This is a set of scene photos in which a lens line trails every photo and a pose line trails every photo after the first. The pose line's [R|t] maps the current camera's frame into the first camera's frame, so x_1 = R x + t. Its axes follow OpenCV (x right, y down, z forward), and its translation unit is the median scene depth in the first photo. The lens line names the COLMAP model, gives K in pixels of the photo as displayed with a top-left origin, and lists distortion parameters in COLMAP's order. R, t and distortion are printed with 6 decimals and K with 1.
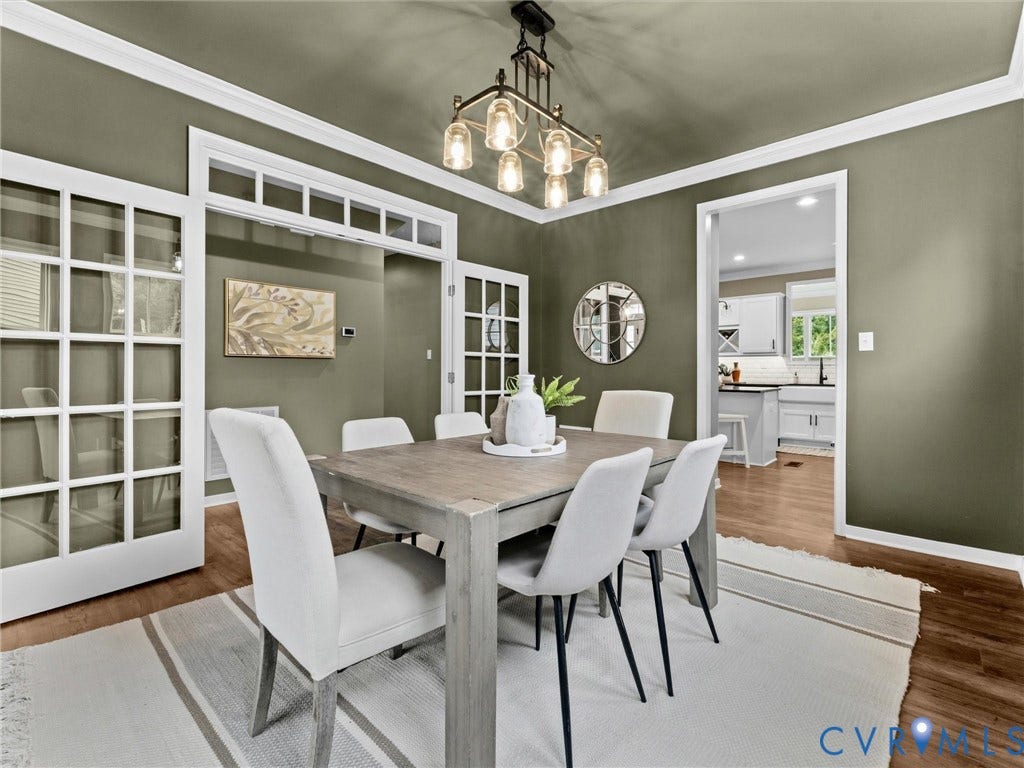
lens RADIAL K [[465.1, 0, 509.0], [0, 465.1, 371.2], [0, 0, 1]] dist [-0.001423, -0.000851]
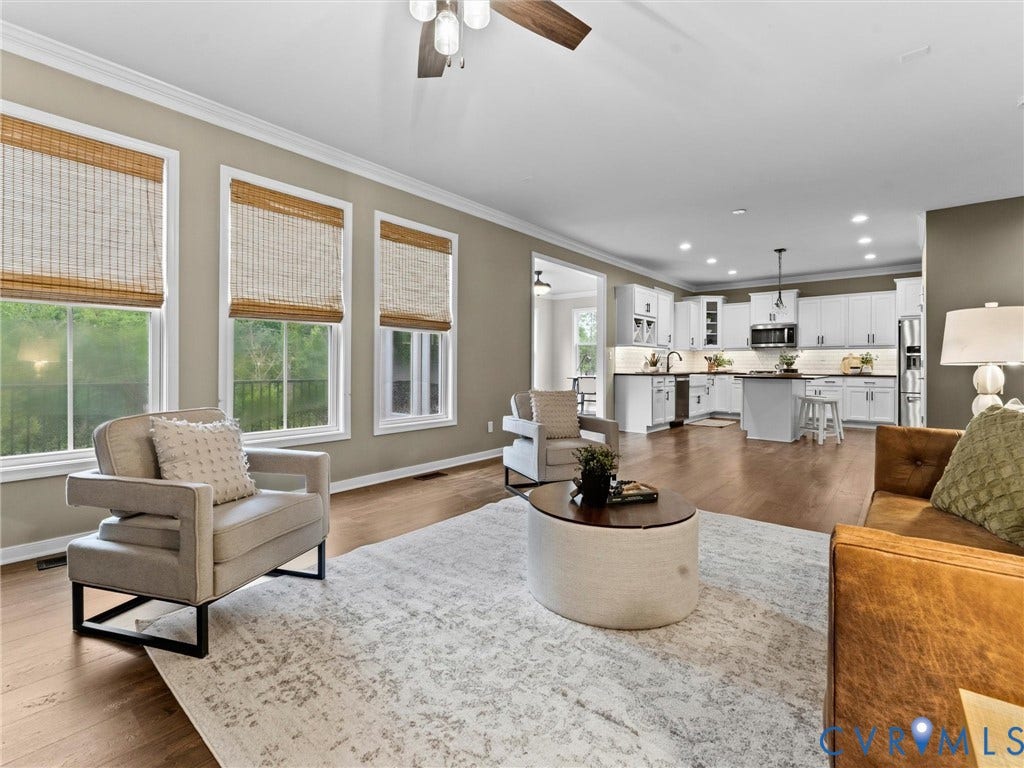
lens RADIAL K [[469.4, 0, 505.8], [0, 469.4, 366.2], [0, 0, 1]] dist [0.000609, -0.000001]
pose [[-0.043717, -0.003312, 0.999038, -0.568024], [-0.001986, 0.999993, 0.003228, 0.007679], [-0.999042, -0.001843, -0.043723, 1.433093]]
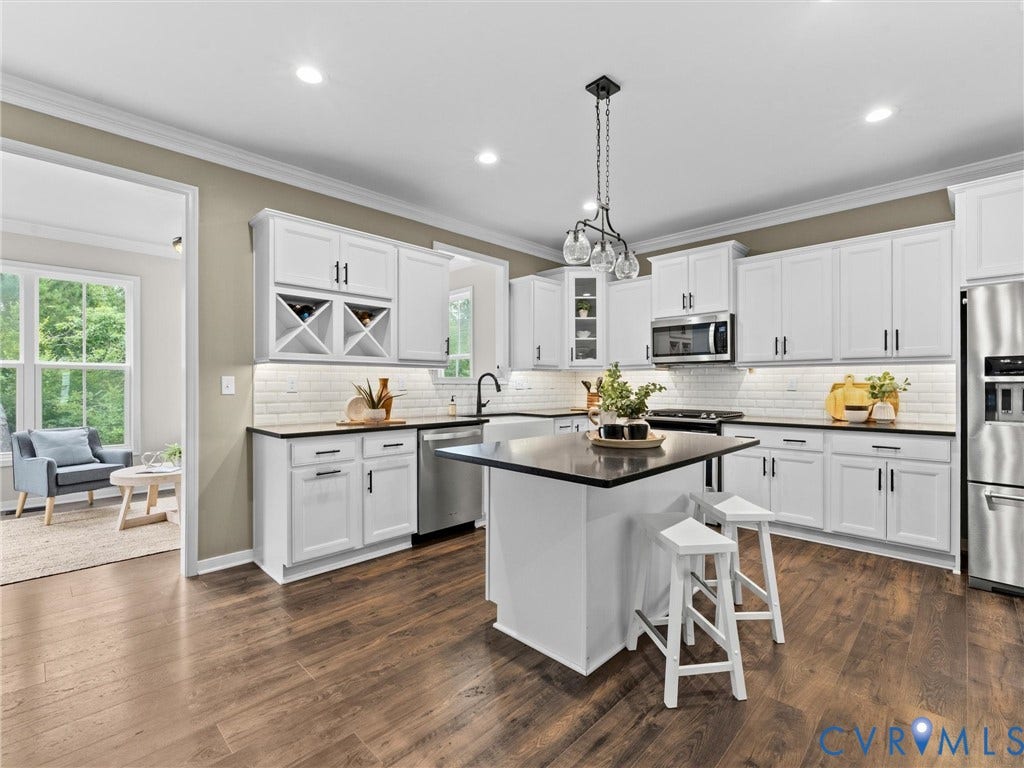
lens RADIAL K [[466.7, 0, 512.0], [0, 466.7, 384.0], [0, 0, 1]] dist [-0.000122, -0.000488]
pose [[0.024266, -0.002246, 0.999703, 0.021555], [0.003223, 0.999992, 0.002168, -0.014135], [-0.999700, 0.003170, 0.024273, 0.895676]]
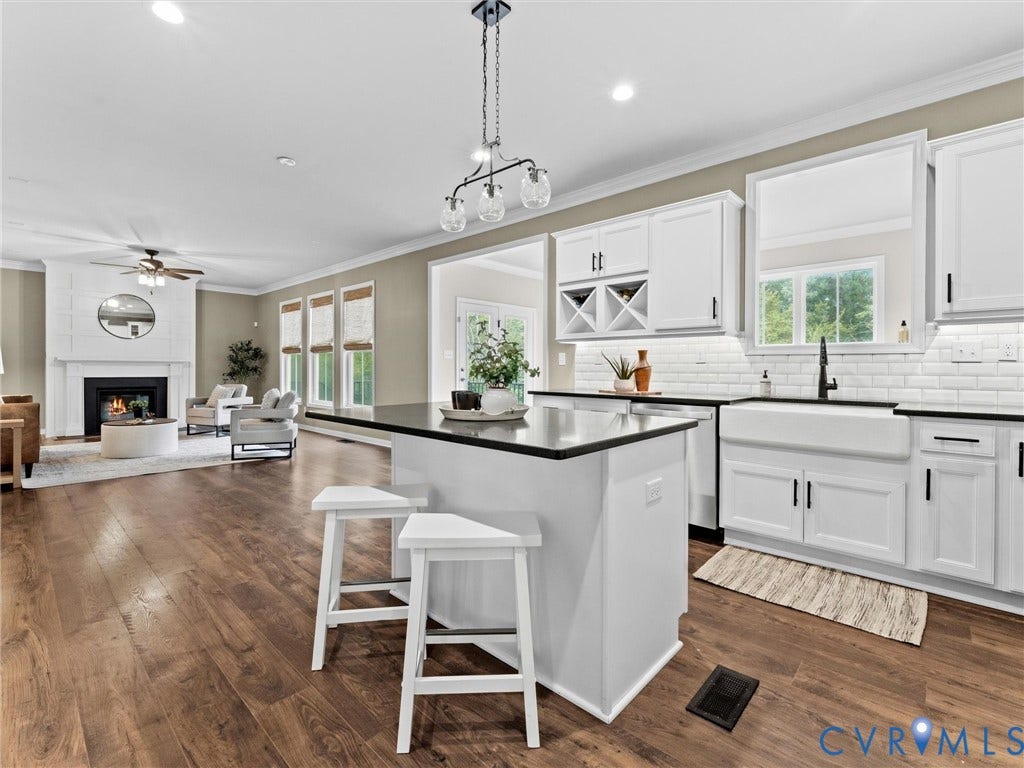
lens RADIAL K [[465.1, 0, 509.0], [0, 465.1, 371.2], [0, 0, 1]] dist [-0.001423, -0.000851]
pose [[0.999997, 0.001019, -0.002187, 0.367609], [-0.001012, 0.999994, 0.003436, 0.001083], [0.002190, -0.003434, 0.999992, 0.547180]]
